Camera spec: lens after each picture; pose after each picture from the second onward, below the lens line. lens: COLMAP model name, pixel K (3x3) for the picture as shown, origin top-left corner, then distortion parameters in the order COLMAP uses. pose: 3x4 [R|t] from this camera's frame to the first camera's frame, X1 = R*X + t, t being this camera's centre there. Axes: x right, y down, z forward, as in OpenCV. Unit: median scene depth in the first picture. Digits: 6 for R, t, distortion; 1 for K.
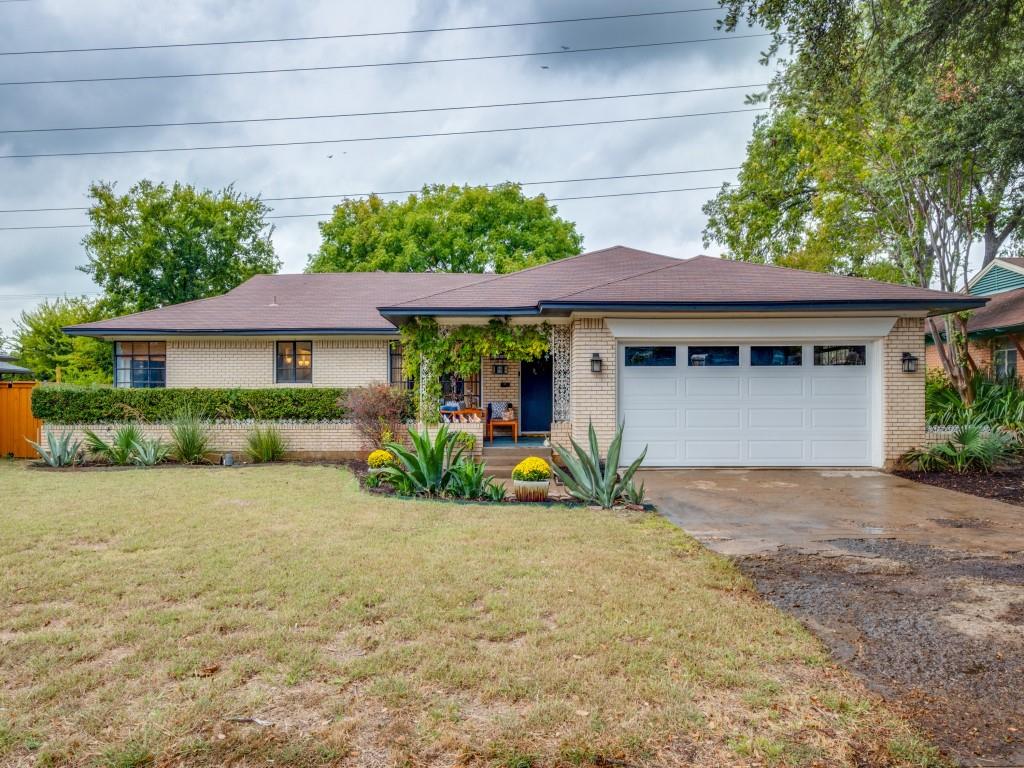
lens RADIAL K [[451.1, 0, 517.2], [0, 451.1, 365.9], [0, 0, 1]] dist [-0.001571, 0.000020]
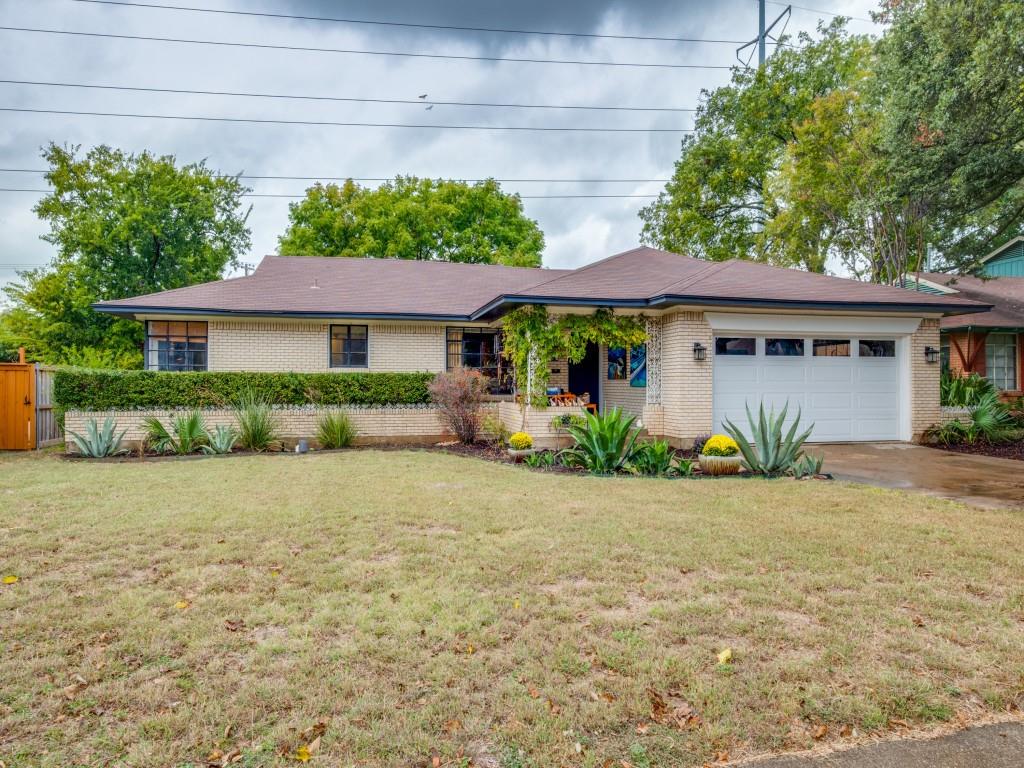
lens RADIAL K [[431.5, 0, 499.8], [0, 431.5, 354.8], [0, 0, 1]] dist [-0.001909, -0.000009]
pose [[0.987623, 0.013582, 0.156259, -0.342575], [-0.013721, 0.999906, -0.000186, 0.006147], [-0.156247, -0.001960, 0.987716, 0.017718]]
